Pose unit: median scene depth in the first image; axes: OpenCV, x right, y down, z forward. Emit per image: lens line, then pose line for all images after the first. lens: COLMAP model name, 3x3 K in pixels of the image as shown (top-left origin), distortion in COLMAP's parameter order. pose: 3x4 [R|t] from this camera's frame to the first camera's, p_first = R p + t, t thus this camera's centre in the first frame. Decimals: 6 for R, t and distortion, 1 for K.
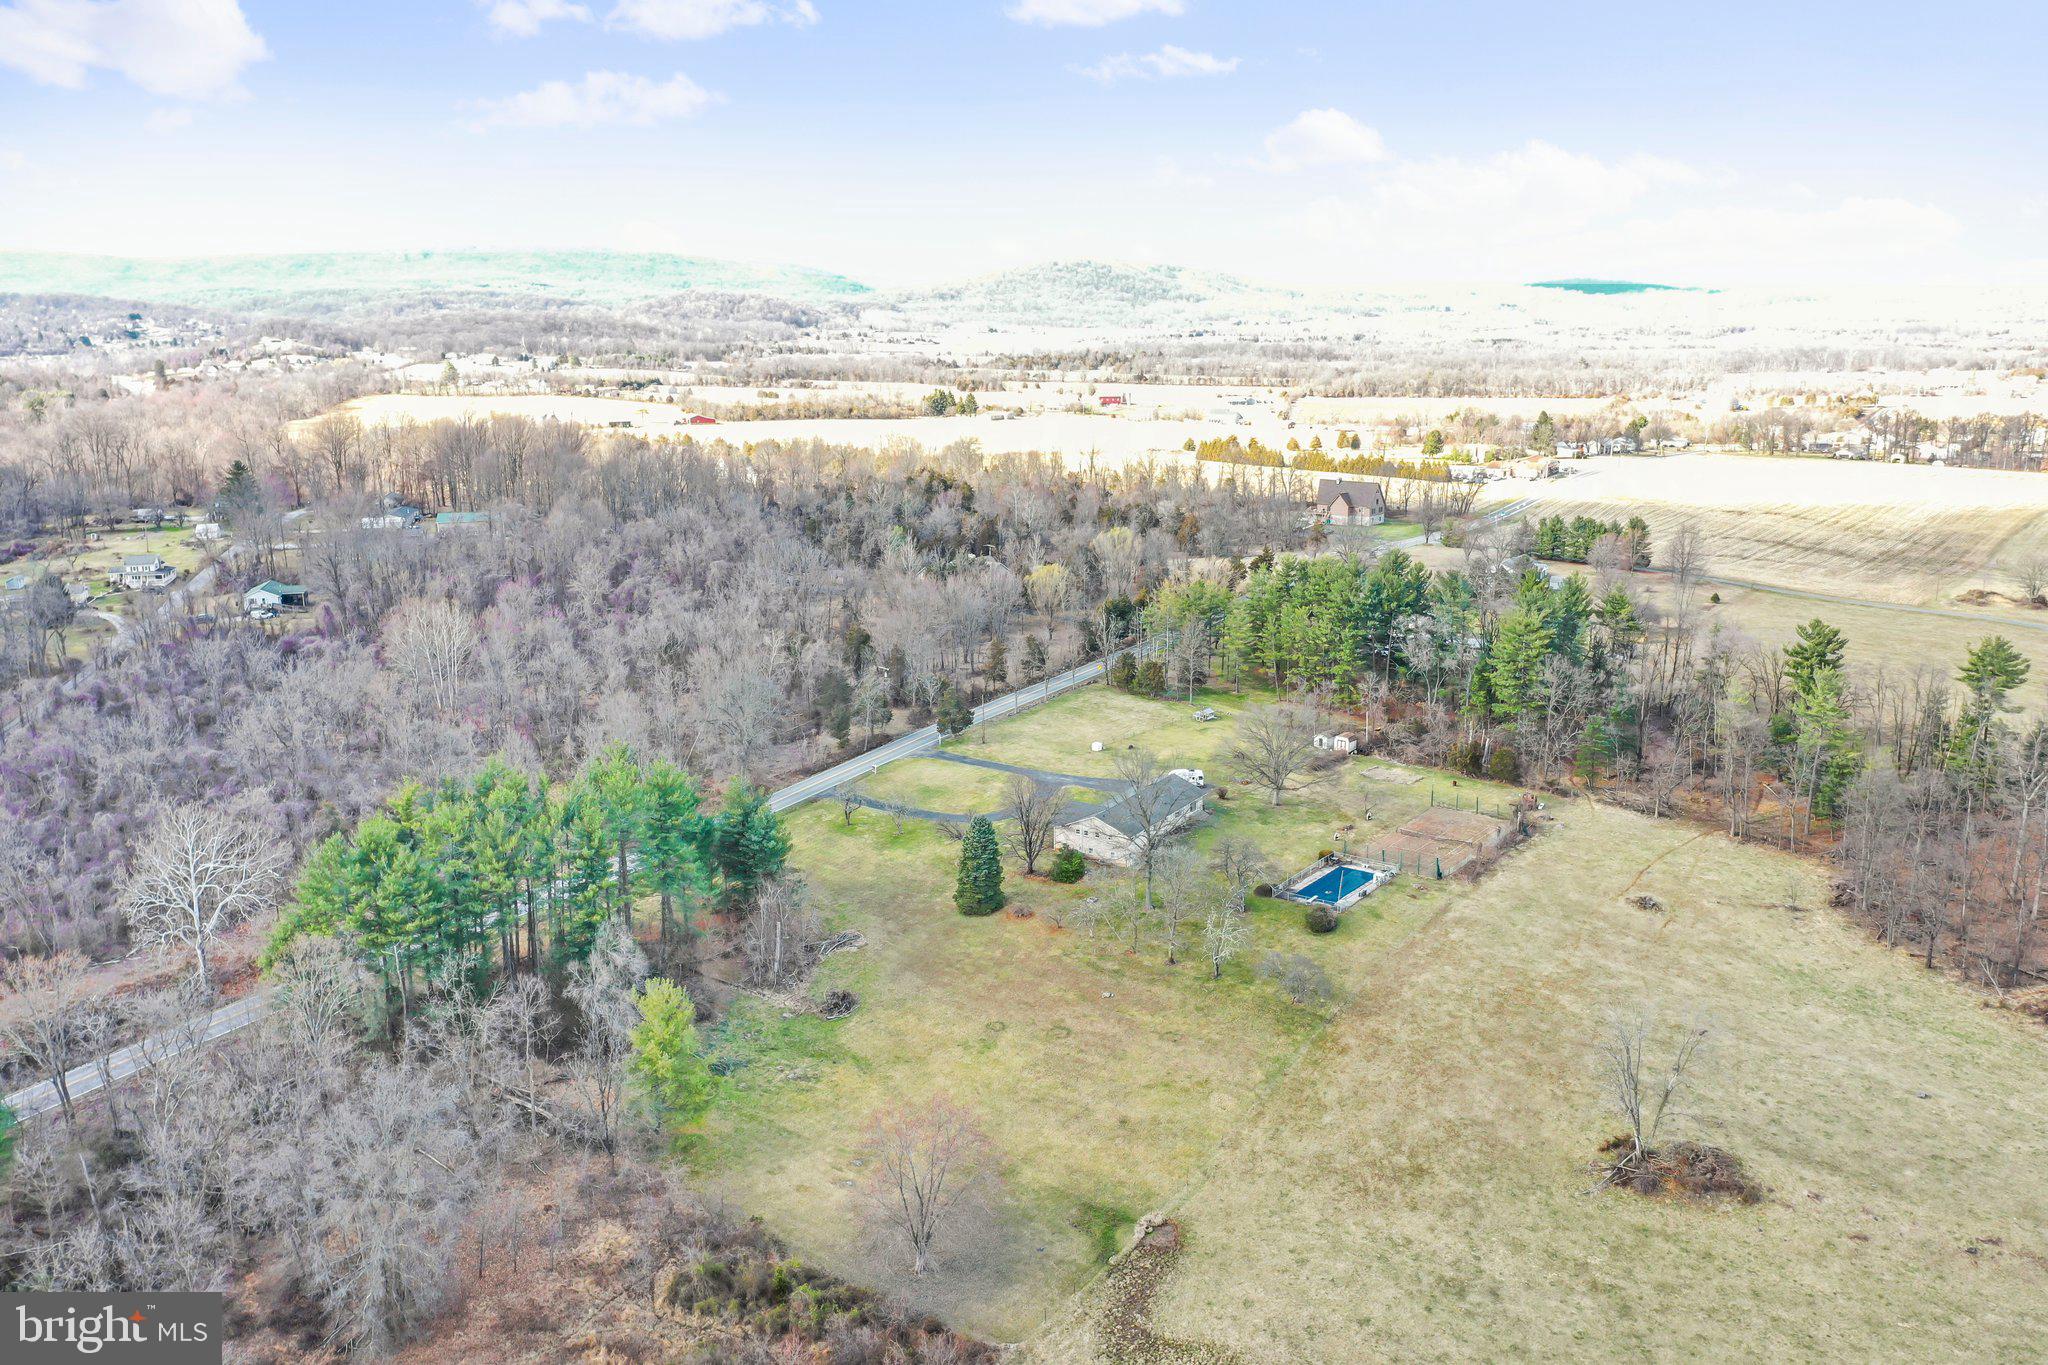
lens RADIAL K [[1627.9, 0, 1024.0], [0, 1627.9, 682.5], [0, 0, 1]] dist [0.002856, 0.006512]
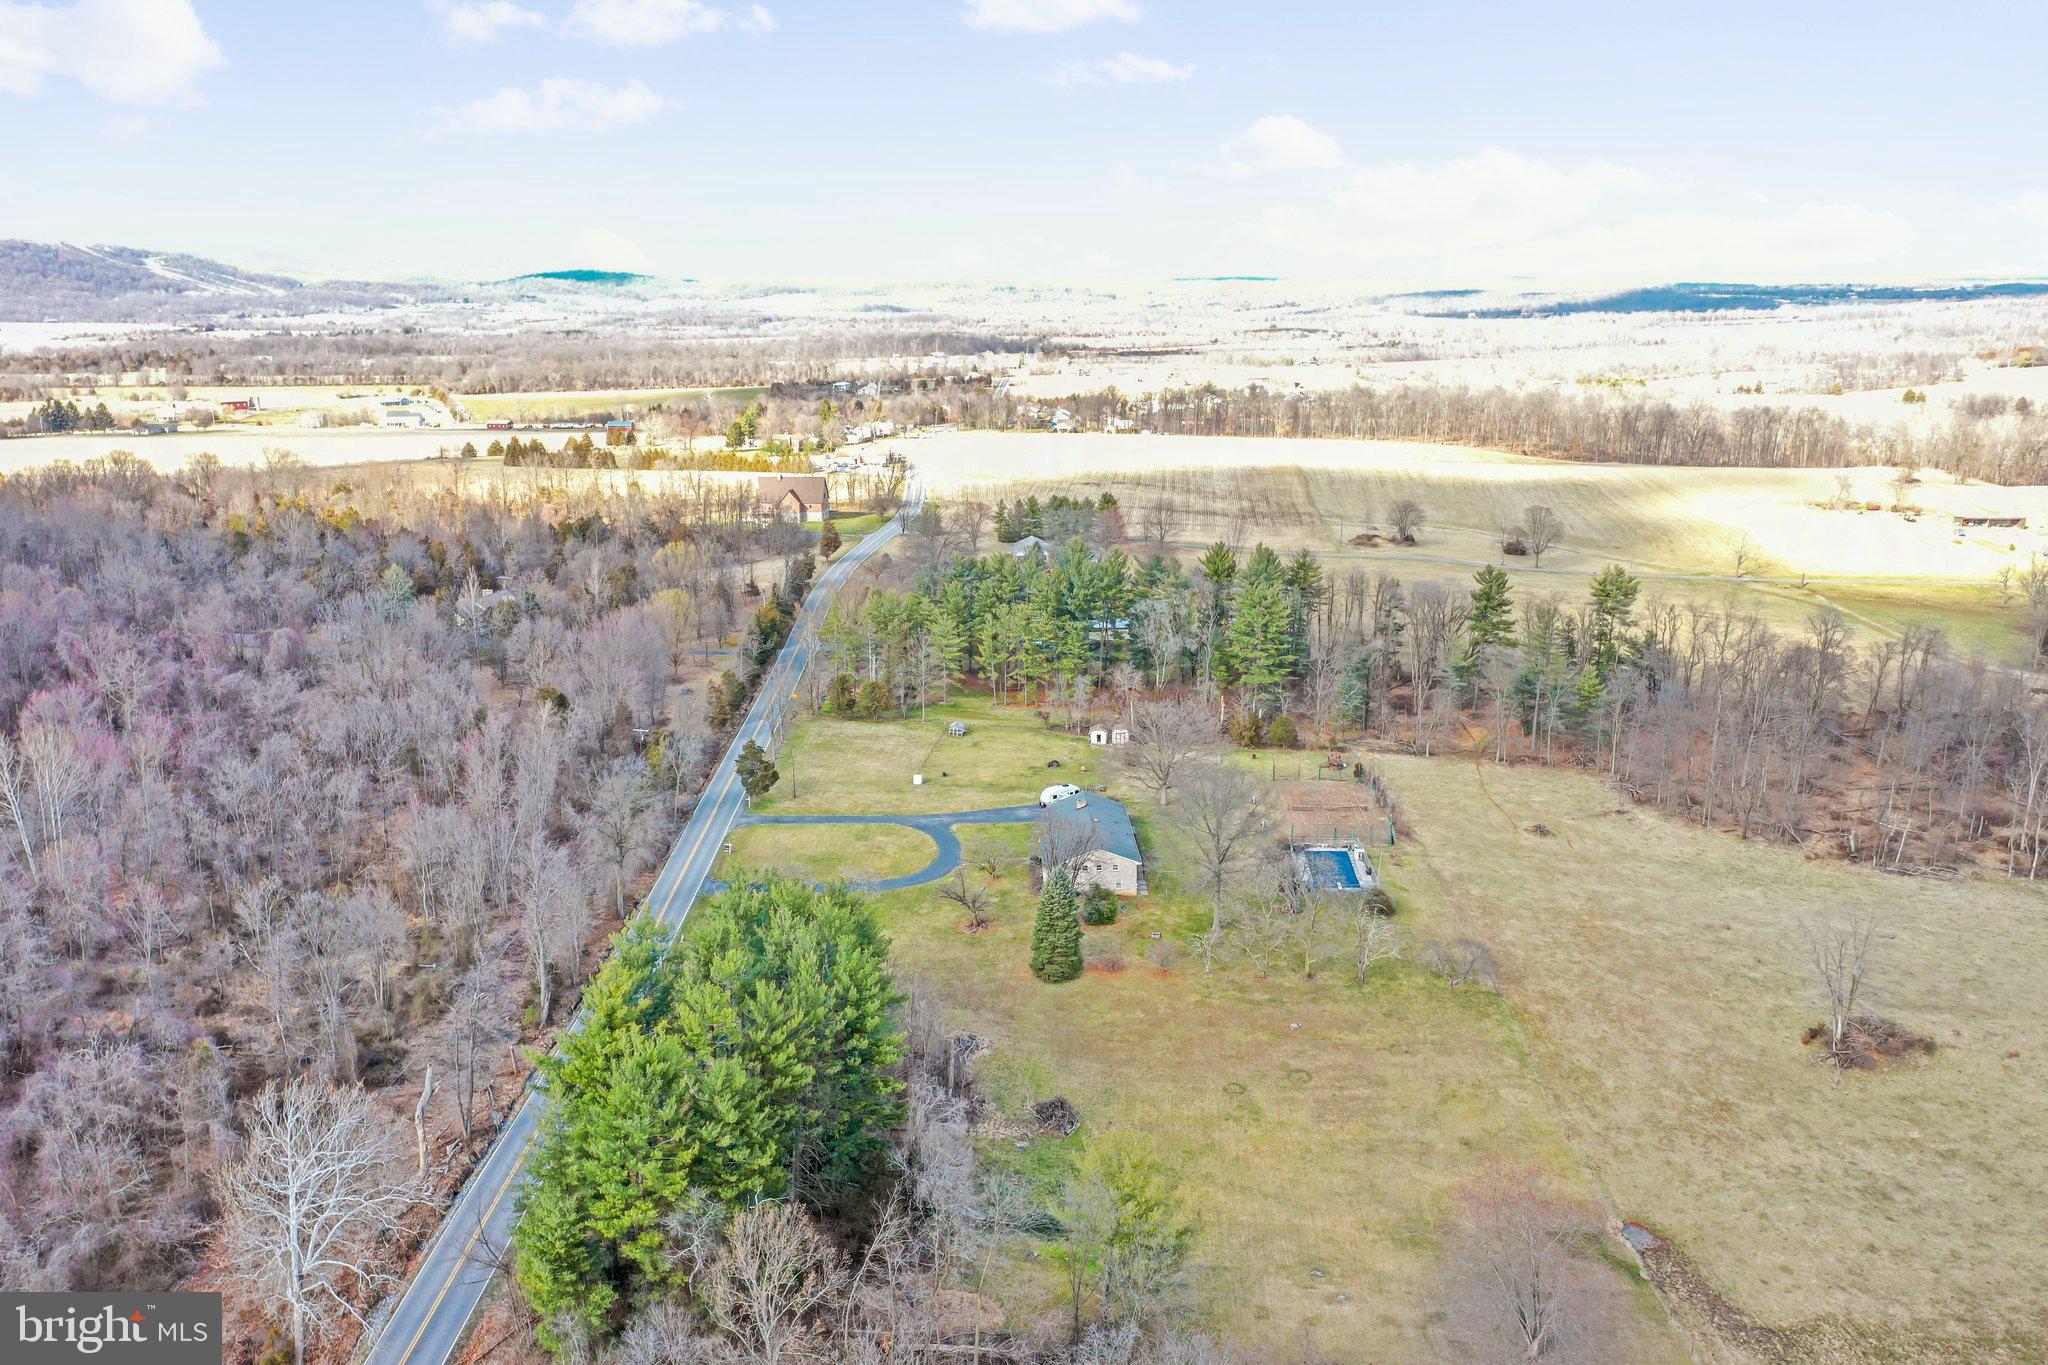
lens RADIAL K [[1627.9, 0, 1024.0], [0, 1627.9, 682.5], [0, 0, 1]] dist [0.002856, 0.006512]
pose [[0.823376, -0.131975, 0.551936, -0.237747], [0.129093, 0.990643, 0.044295, -0.027896], [-0.552618, 0.034779, 0.832709, 0.123019]]
